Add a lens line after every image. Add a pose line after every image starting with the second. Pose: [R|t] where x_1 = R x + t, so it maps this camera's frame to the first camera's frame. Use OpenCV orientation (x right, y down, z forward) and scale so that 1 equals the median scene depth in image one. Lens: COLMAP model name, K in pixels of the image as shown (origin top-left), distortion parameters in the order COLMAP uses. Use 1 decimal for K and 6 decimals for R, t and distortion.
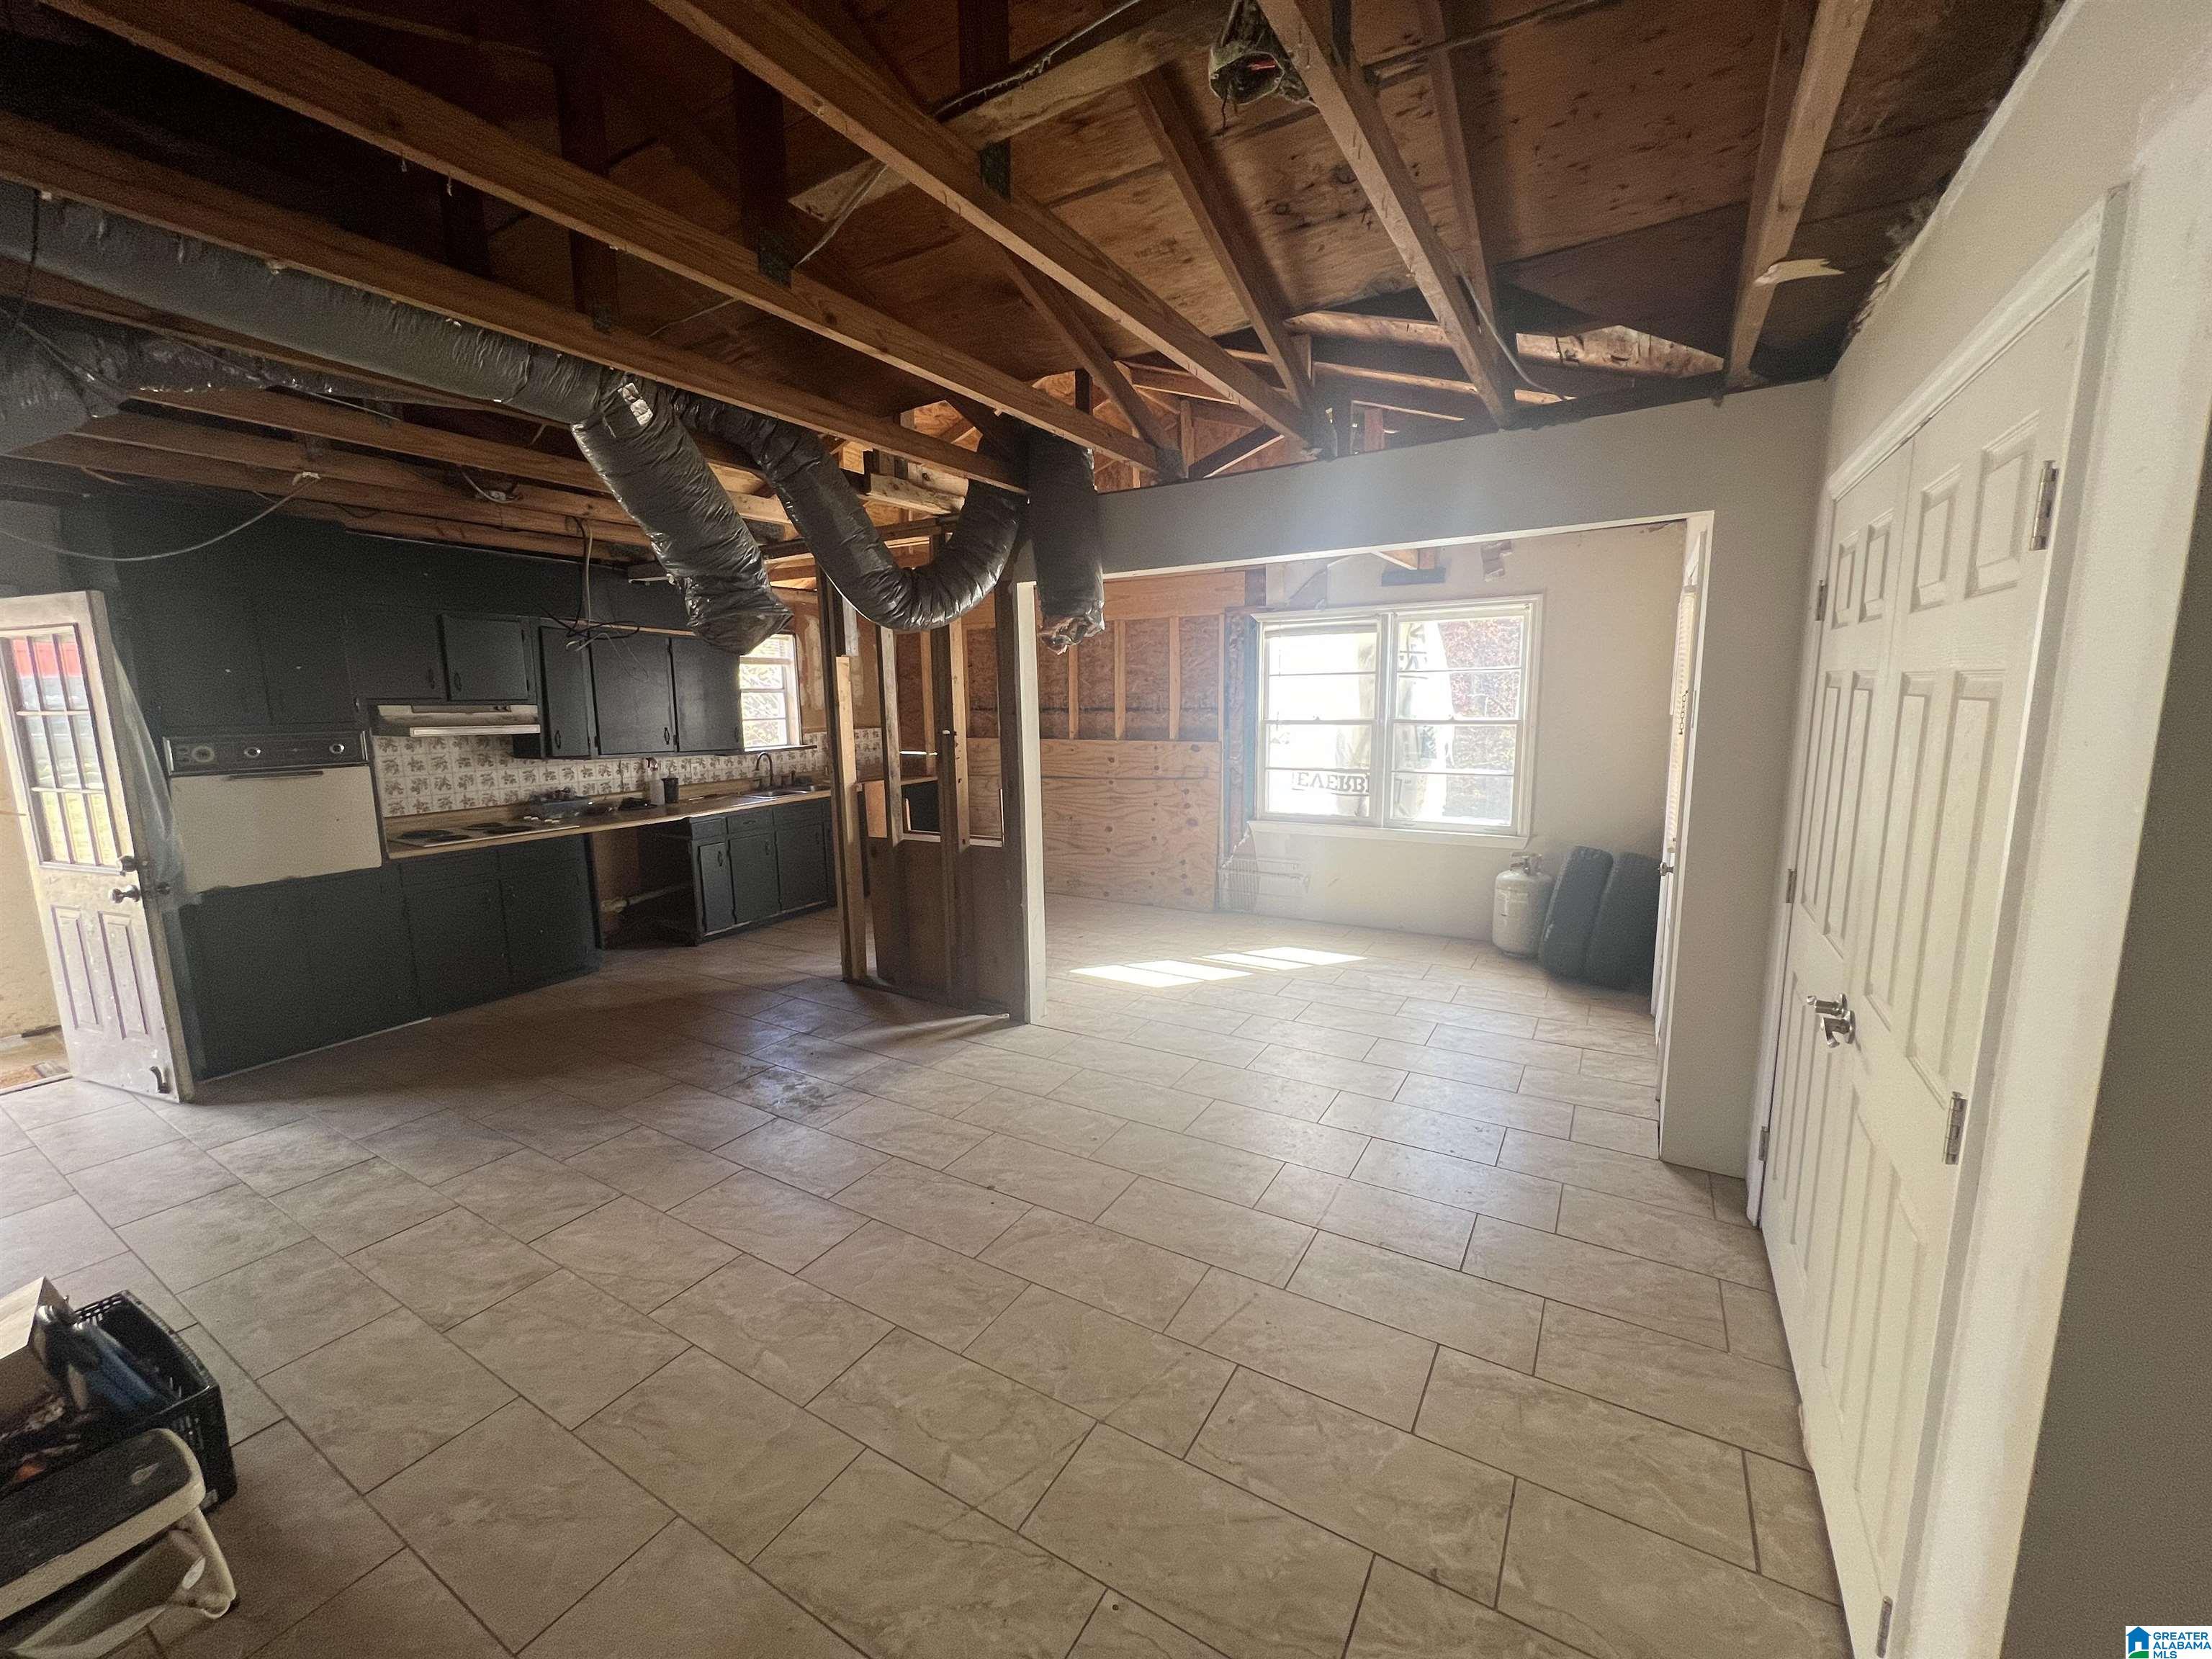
lens RADIAL K [[886.7, 0, 1103.7], [0, 886.7, 824.7], [0, 0, 1]] dist [0.001066, 0.000210]
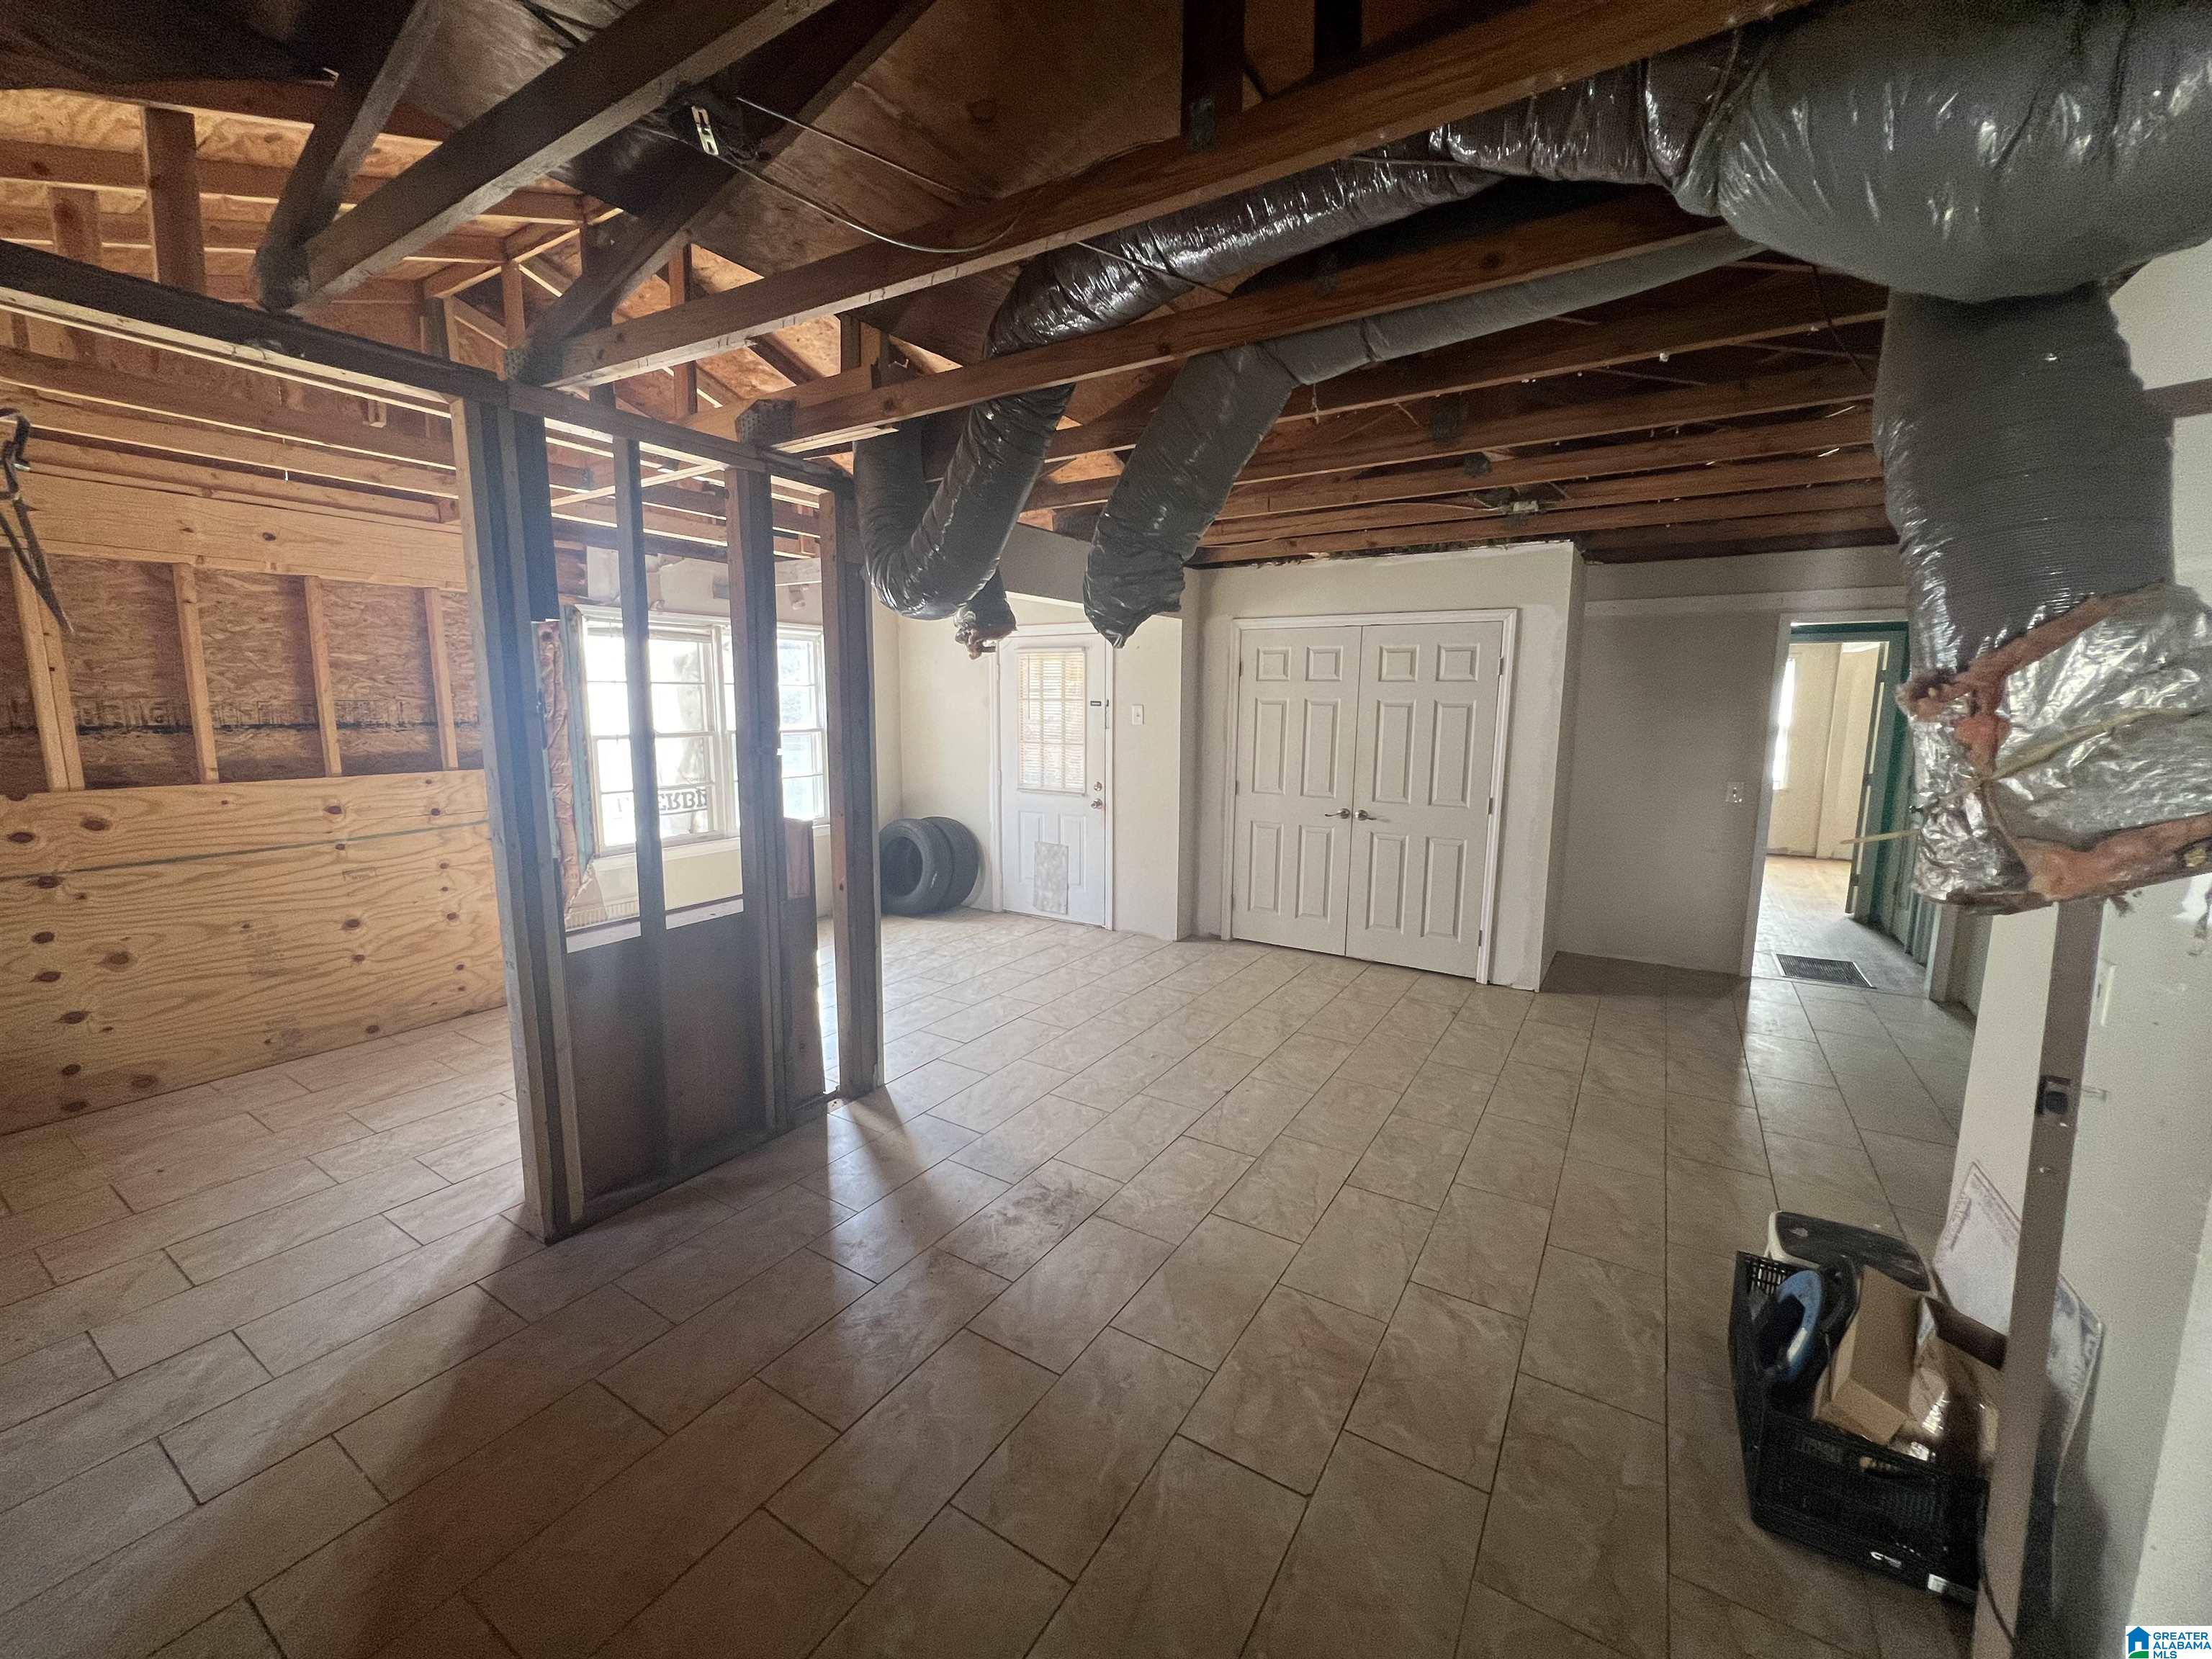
lens RADIAL K [[886.7, 0, 1103.7], [0, 886.7, 824.7], [0, 0, 1]] dist [0.001066, 0.000210]
pose [[0.013593, -0.120850, 0.992578, -0.744376], [0.143397, 0.982644, 0.117677, -0.076499], [-0.989572, 0.140733, 0.030687, 0.602980]]
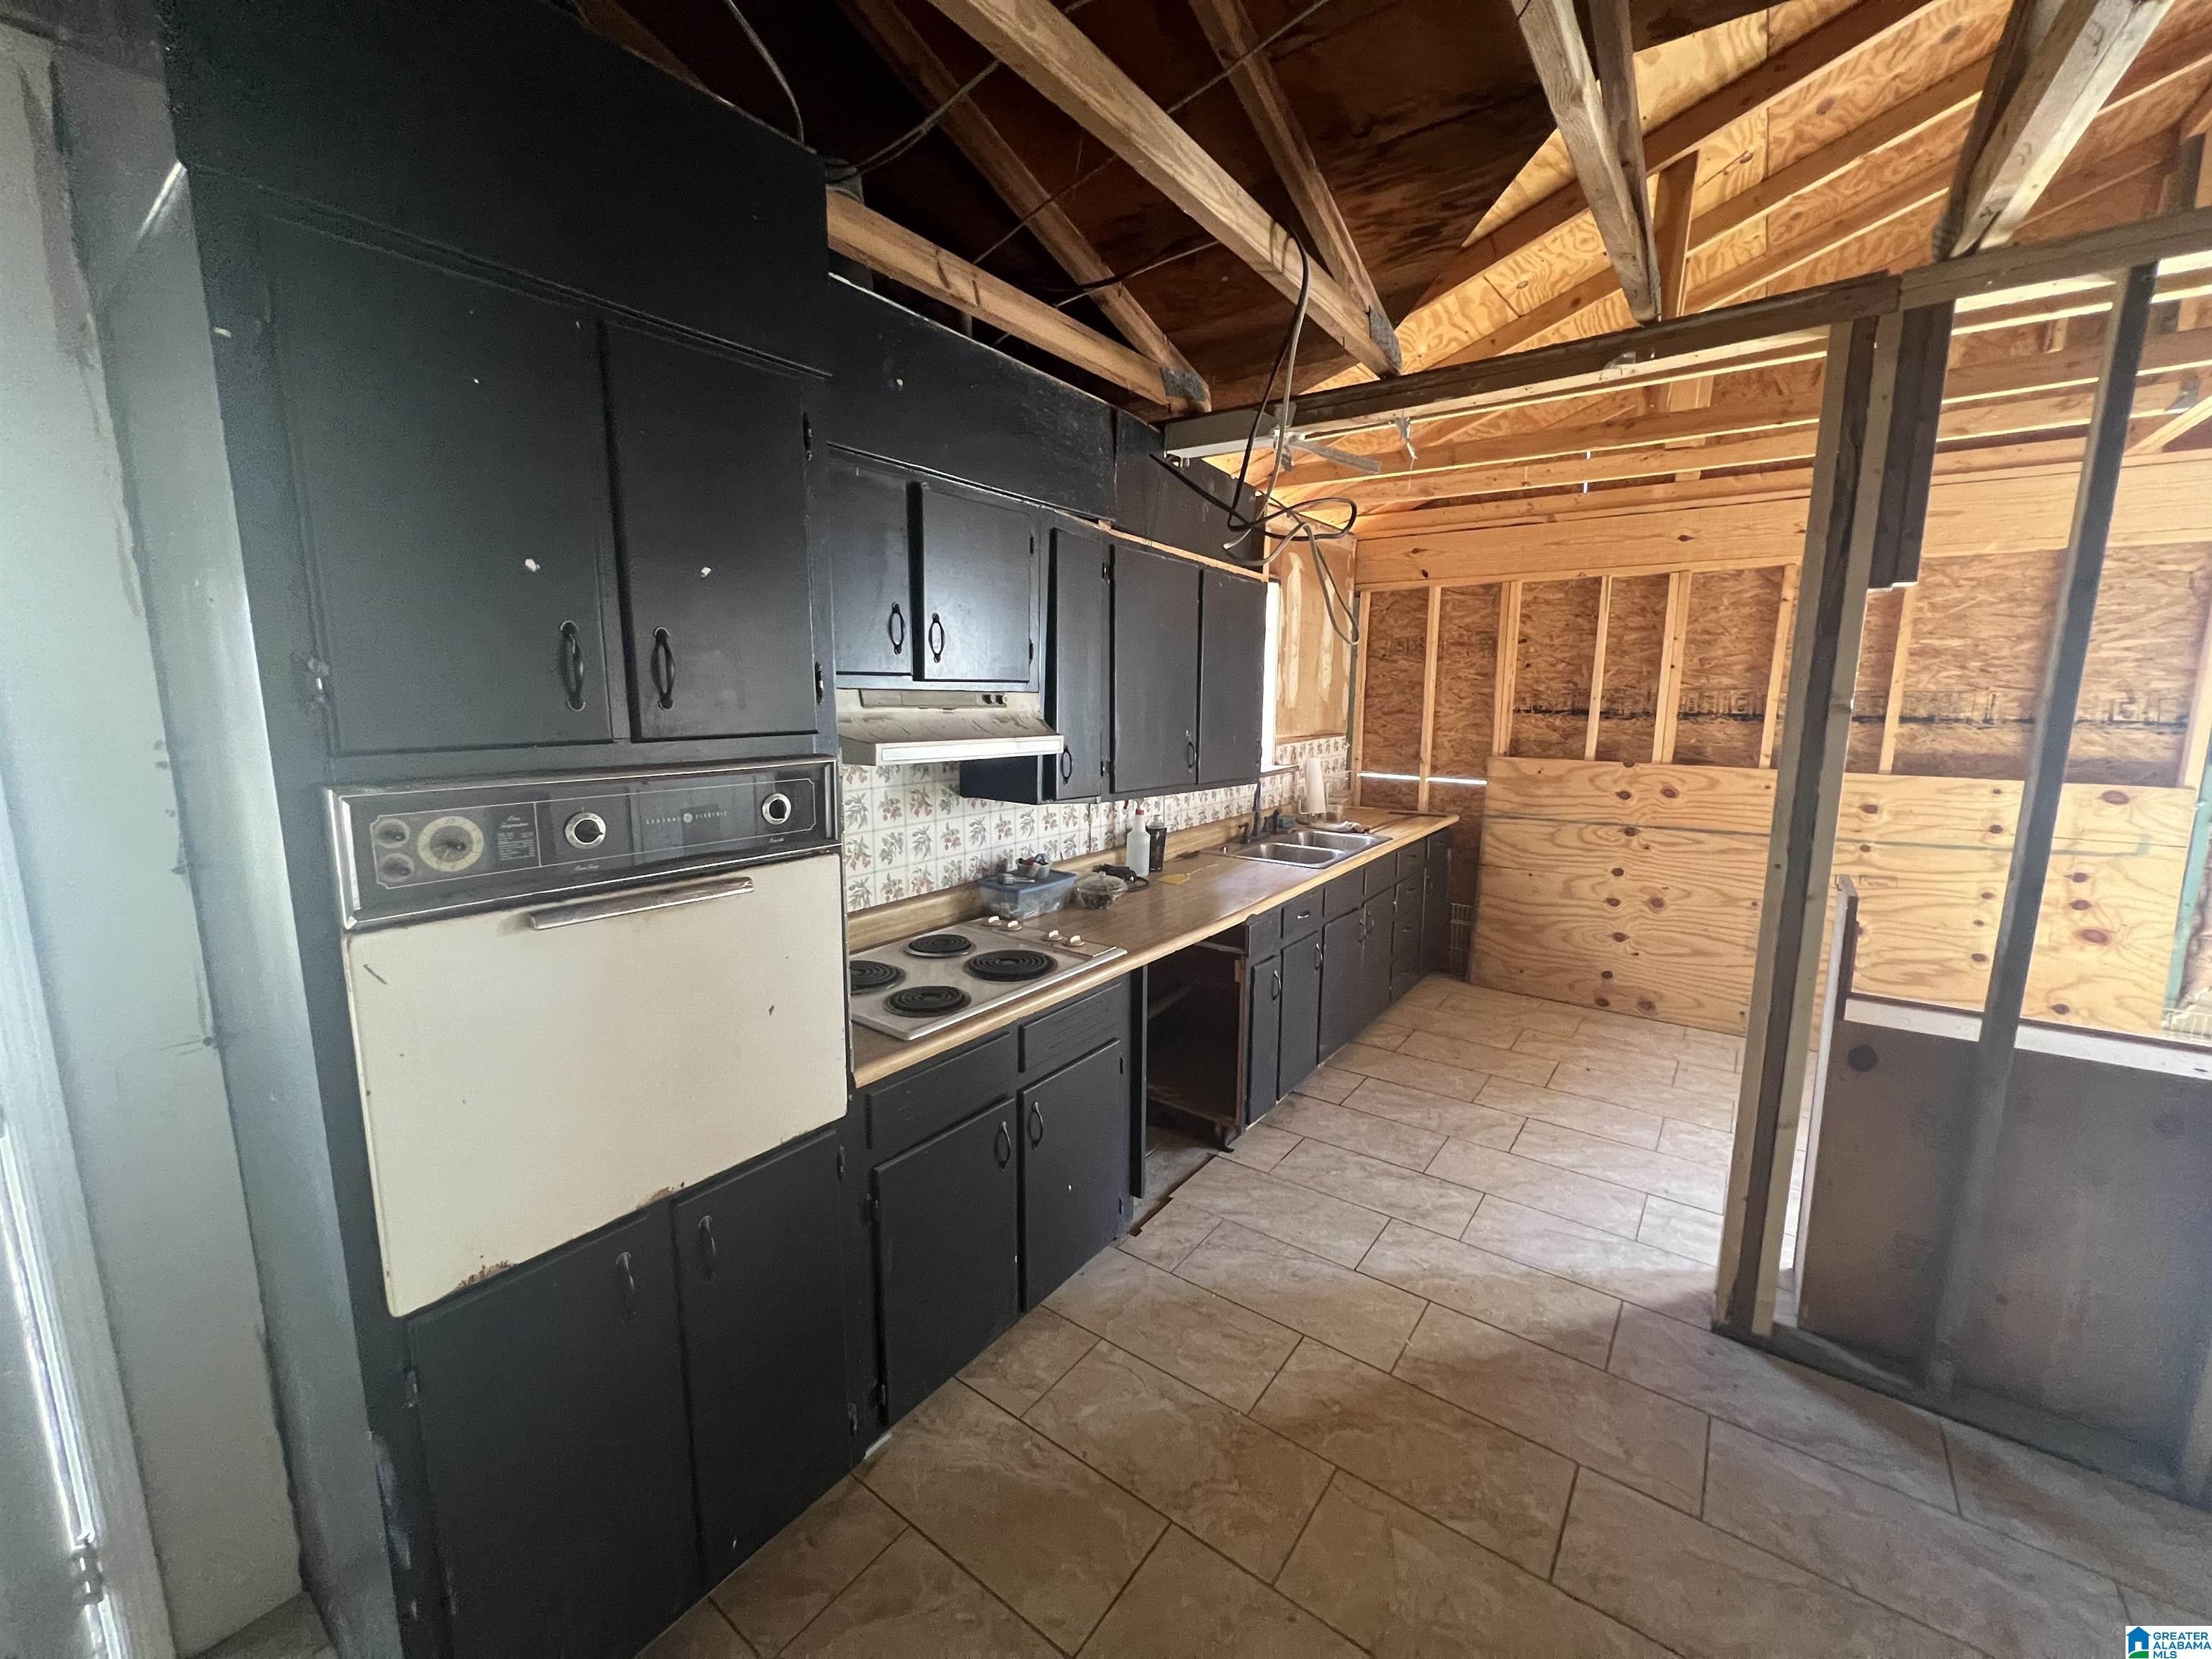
lens RADIAL K [[886.7, 0, 1103.7], [0, 886.7, 824.7], [0, 0, 1]] dist [0.001066, 0.000210]
pose [[0.995613, 0.033492, -0.087366, -0.544925], [-0.032901, 0.999425, 0.008194, -0.066709], [0.087591, -0.005284, 0.996143, 0.512311]]
